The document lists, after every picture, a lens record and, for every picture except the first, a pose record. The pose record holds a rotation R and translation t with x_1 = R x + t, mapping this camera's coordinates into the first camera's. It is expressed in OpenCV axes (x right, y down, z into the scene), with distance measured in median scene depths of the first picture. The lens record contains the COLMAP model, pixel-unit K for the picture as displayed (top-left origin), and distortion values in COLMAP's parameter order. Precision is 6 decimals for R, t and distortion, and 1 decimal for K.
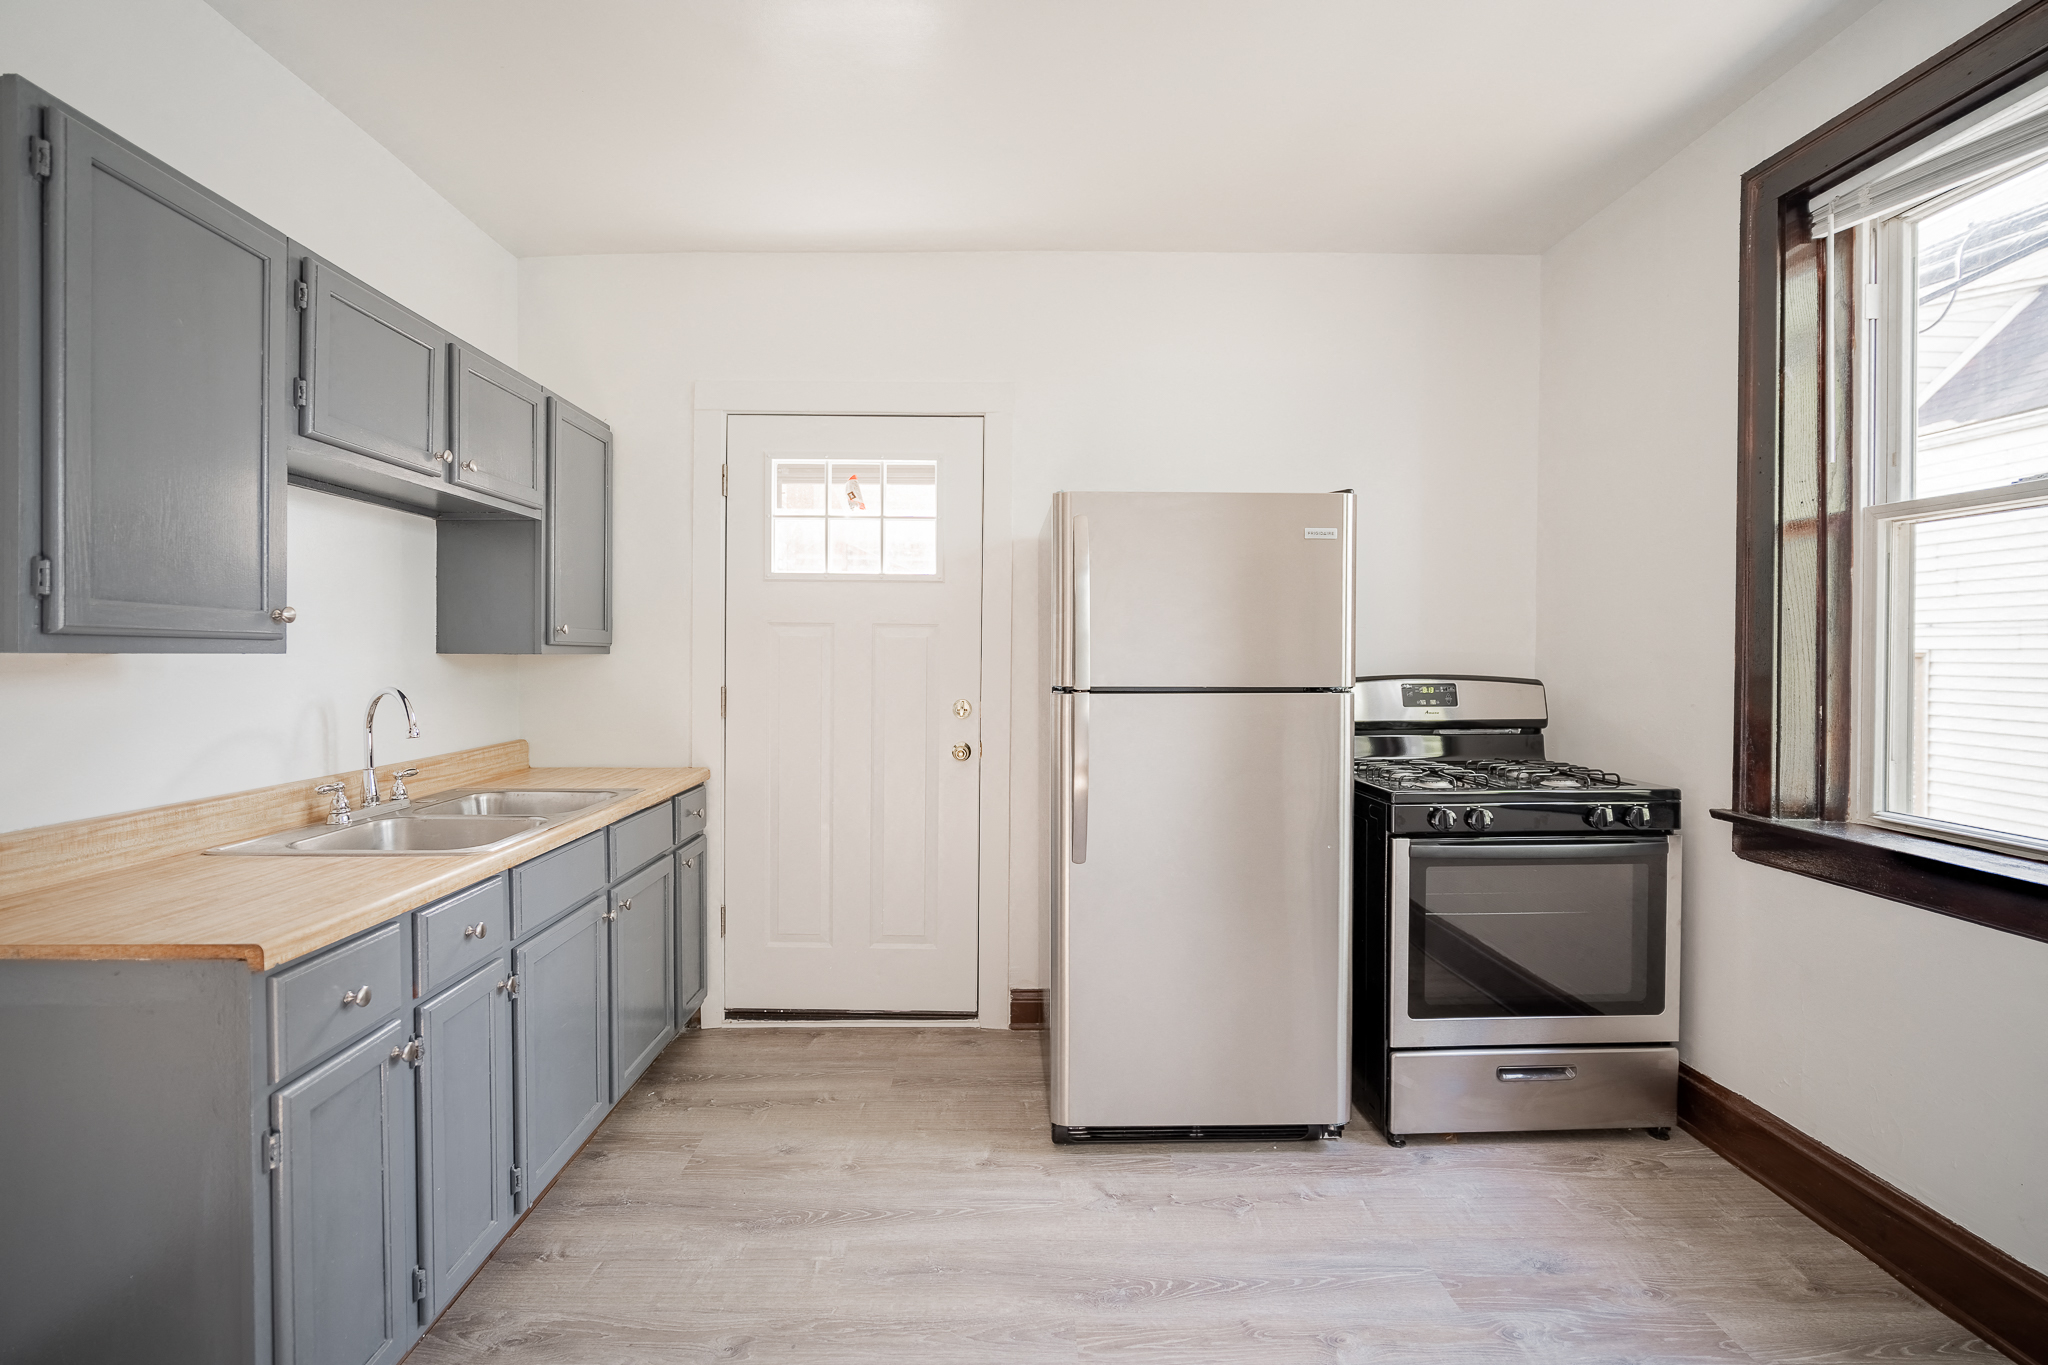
lens RADIAL K [[900.5, 0, 1021.8], [0, 900.5, 667.2], [0, 0, 1]] dist [-0.001128, -0.000118]
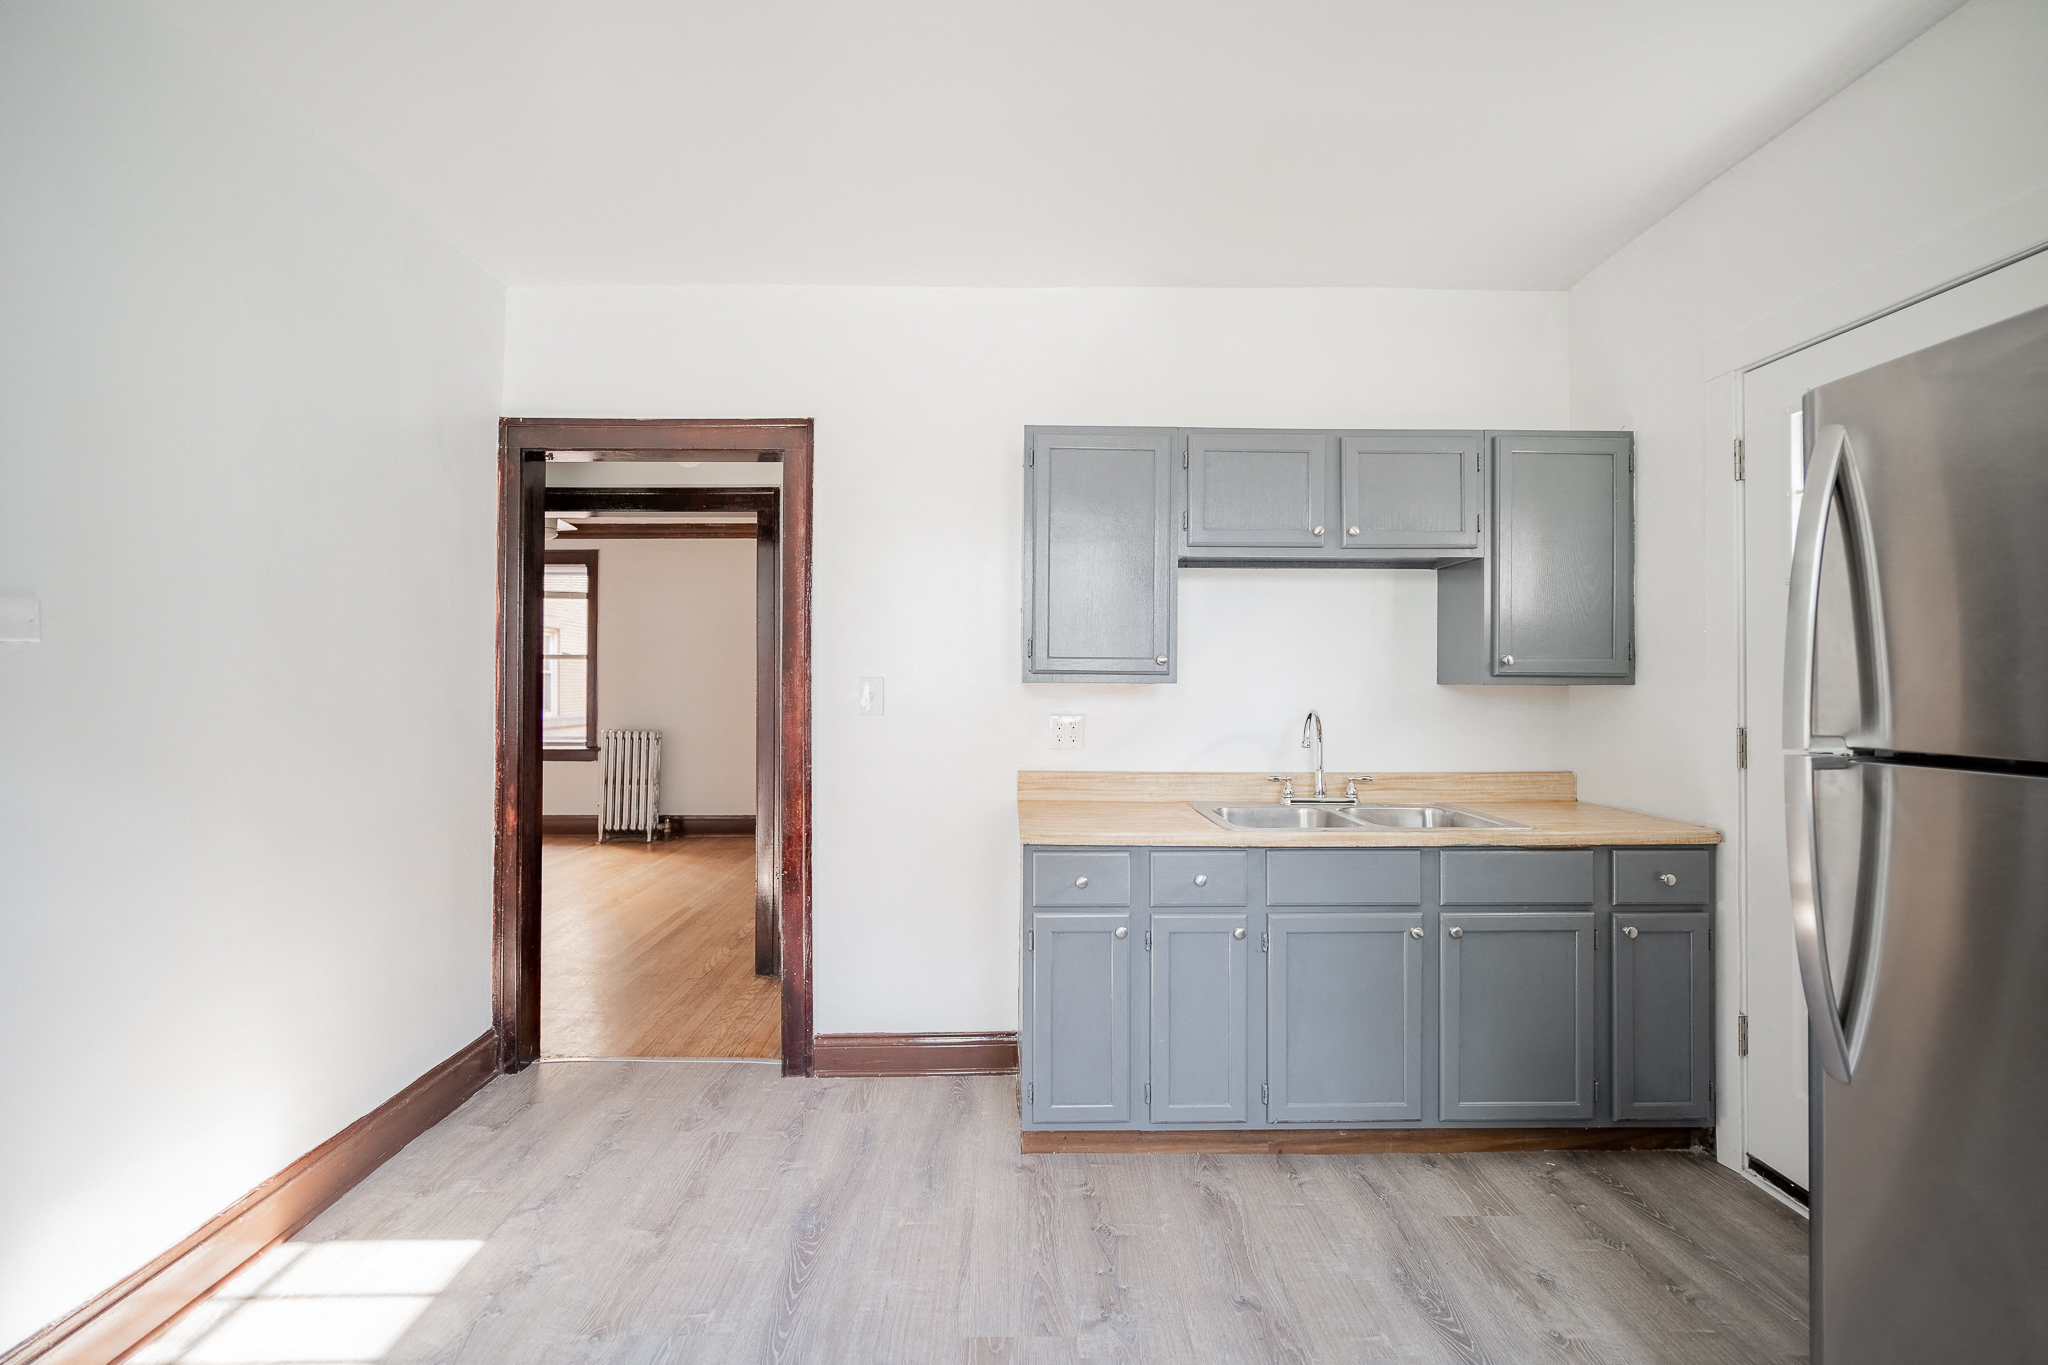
lens RADIAL K [[936.5, 0, 1024.0], [0, 936.5, 682.5], [0, 0, 1]] dist [0.000849, 0.000114]
pose [[-0.005932, -0.000876, -0.999982, 0.589533], [-0.016301, 0.999867, -0.000779, -0.007857], [0.999850, 0.016296, -0.005946, 0.496177]]
